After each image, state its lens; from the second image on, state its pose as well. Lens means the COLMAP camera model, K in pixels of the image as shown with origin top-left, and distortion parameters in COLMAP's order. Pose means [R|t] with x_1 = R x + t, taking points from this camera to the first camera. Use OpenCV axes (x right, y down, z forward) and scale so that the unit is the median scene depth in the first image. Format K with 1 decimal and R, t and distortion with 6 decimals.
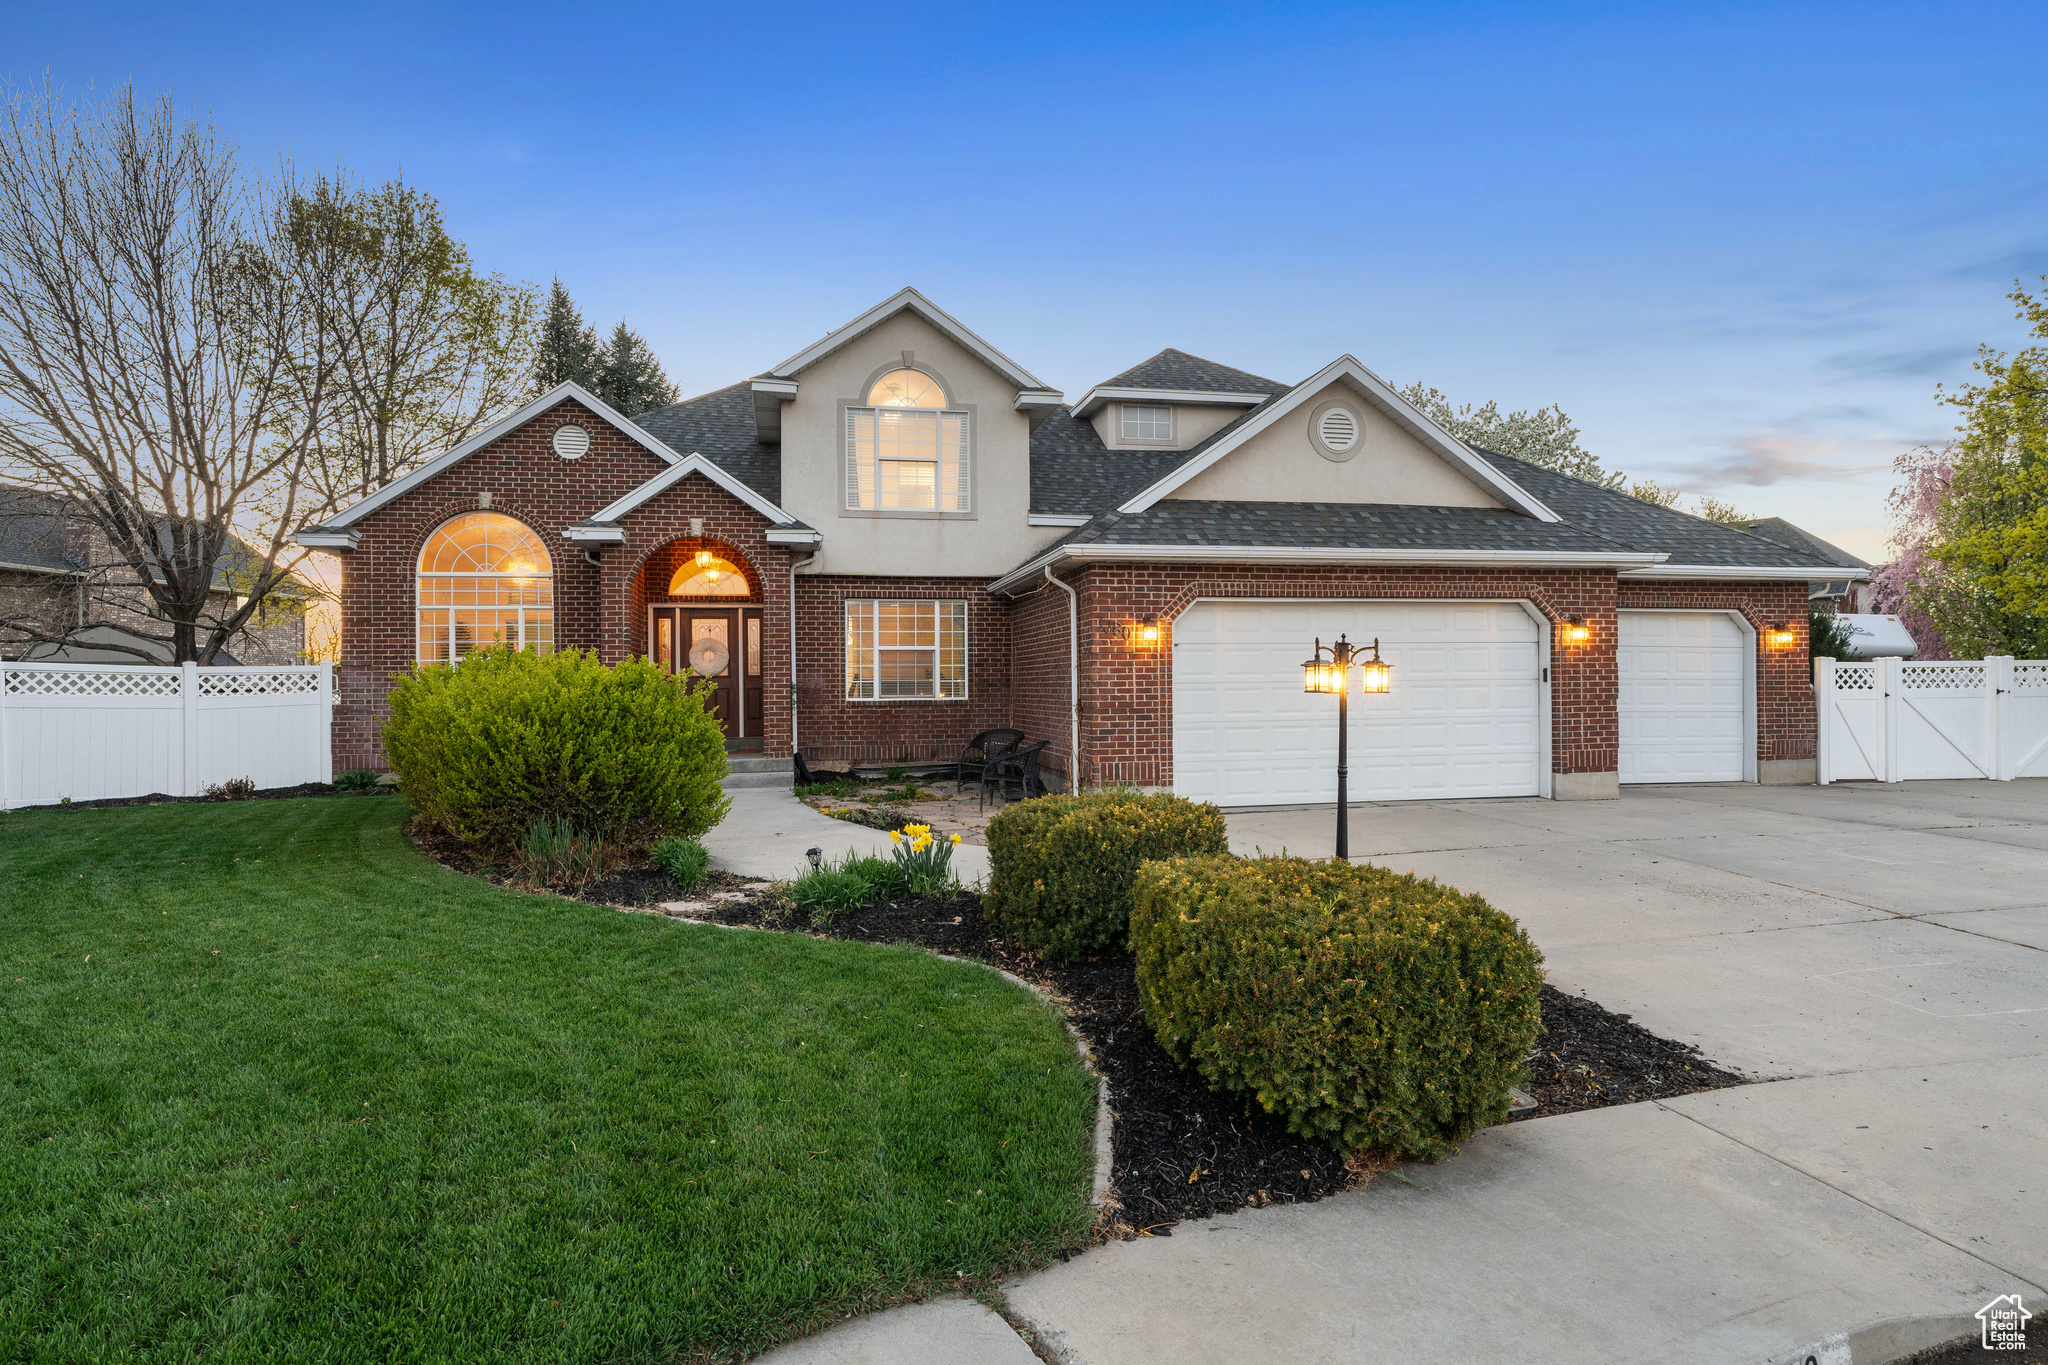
lens RADIAL K [[1117.1, 0, 1030.3], [0, 1117.1, 695.0], [0, 0, 1]] dist [-0.006769, 0.000535]
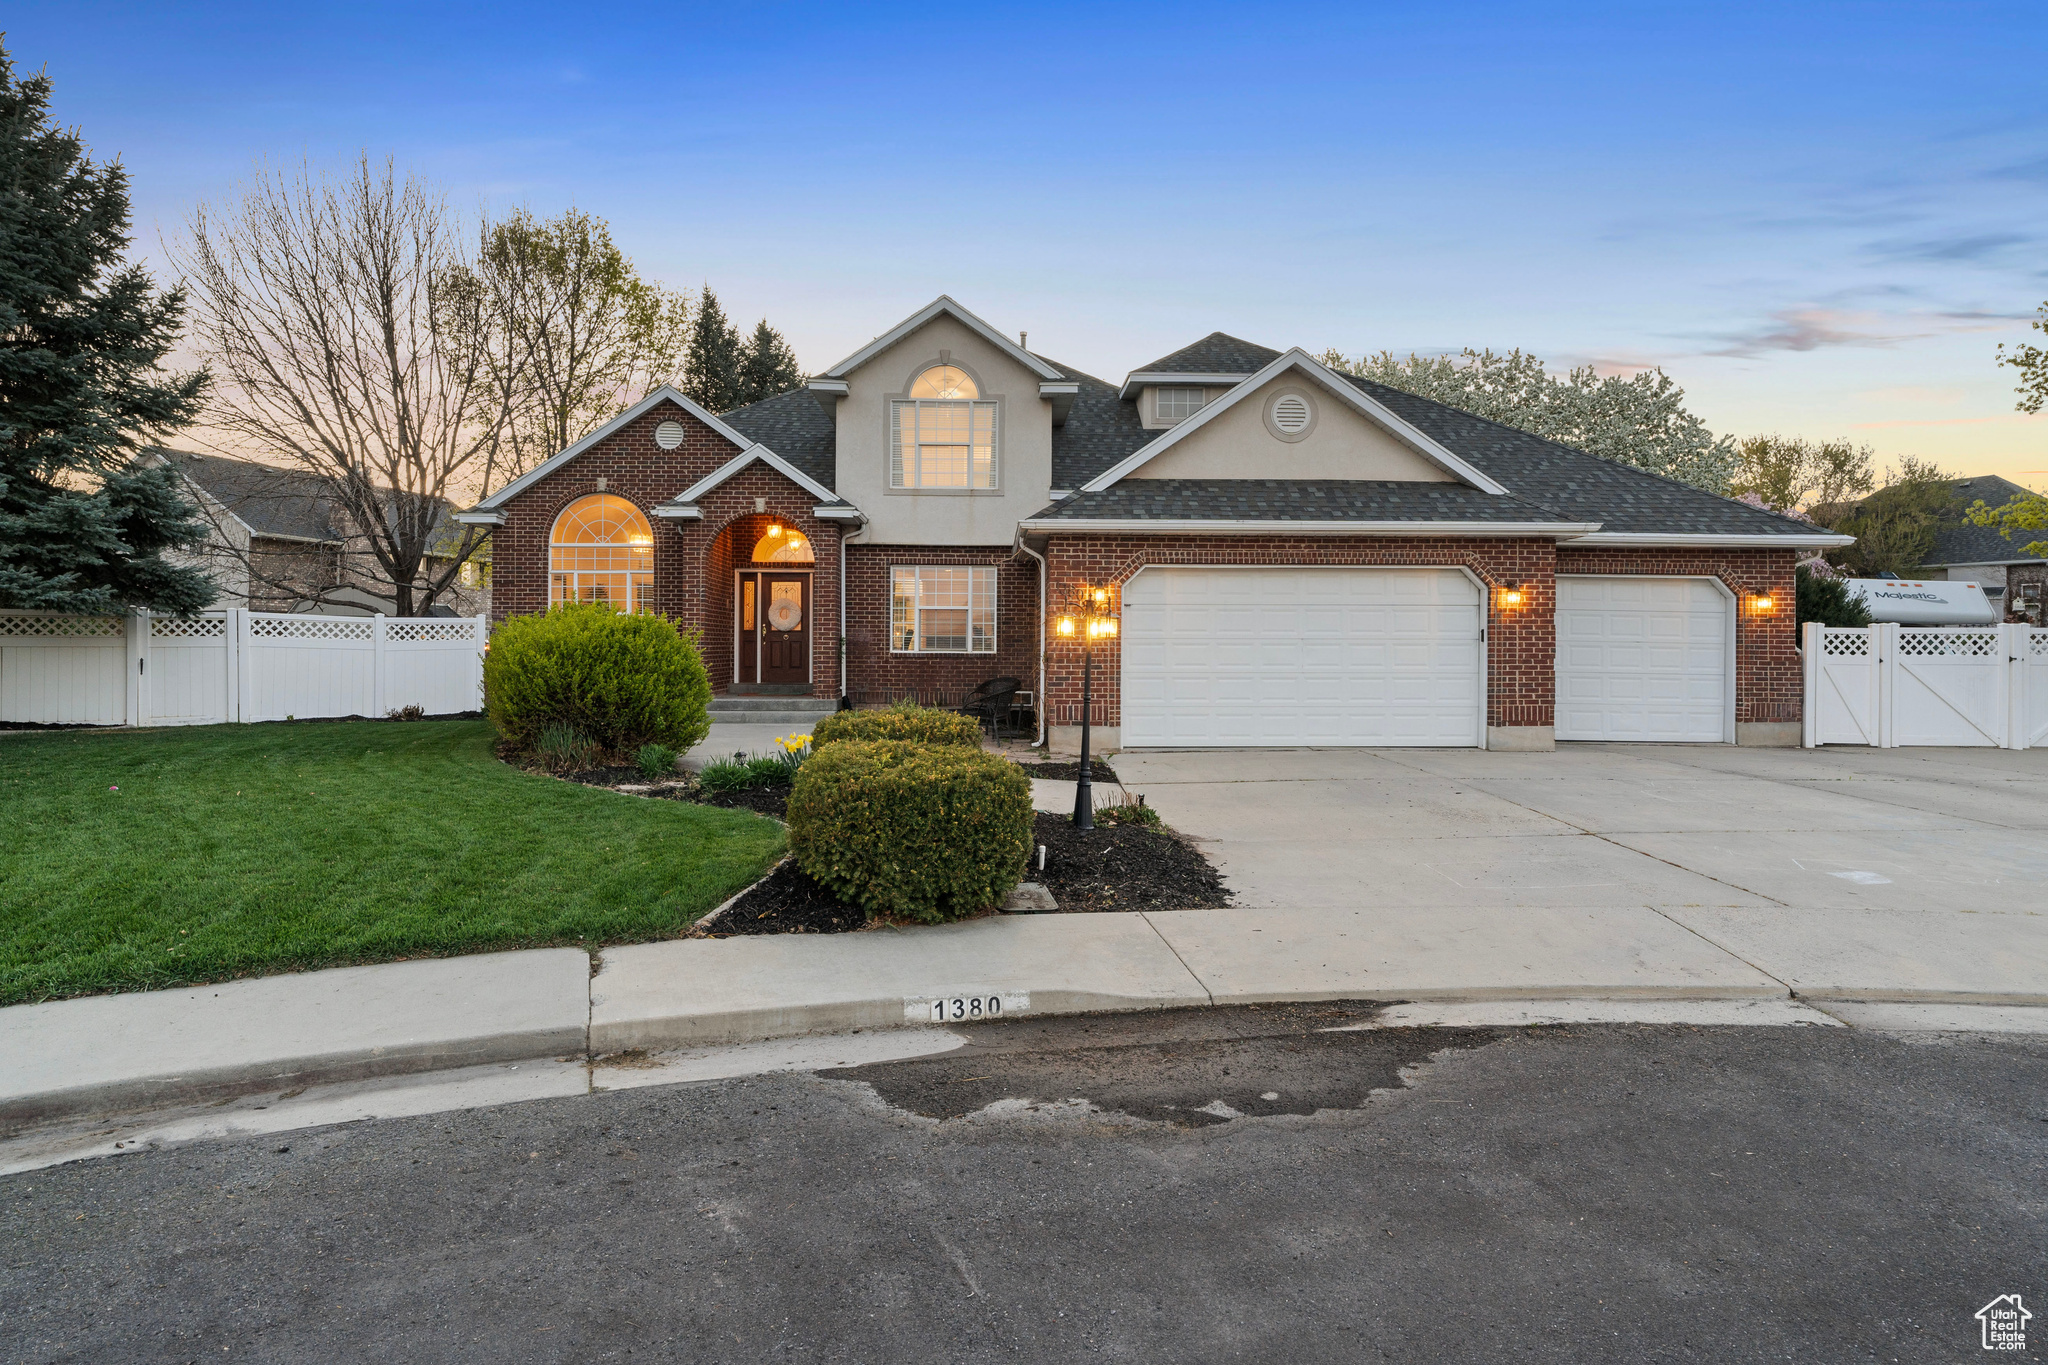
lens RADIAL K [[1117.1, 0, 1023.1], [0, 1117.1, 662.0], [0, 0, 1]] dist [-0.006769, 0.000535]
pose [[0.984946, 0.015292, -0.172183, 0.178106], [-0.014954, 0.999883, 0.003261, 0.009471], [0.172213, -0.000637, 0.985060, -0.126050]]
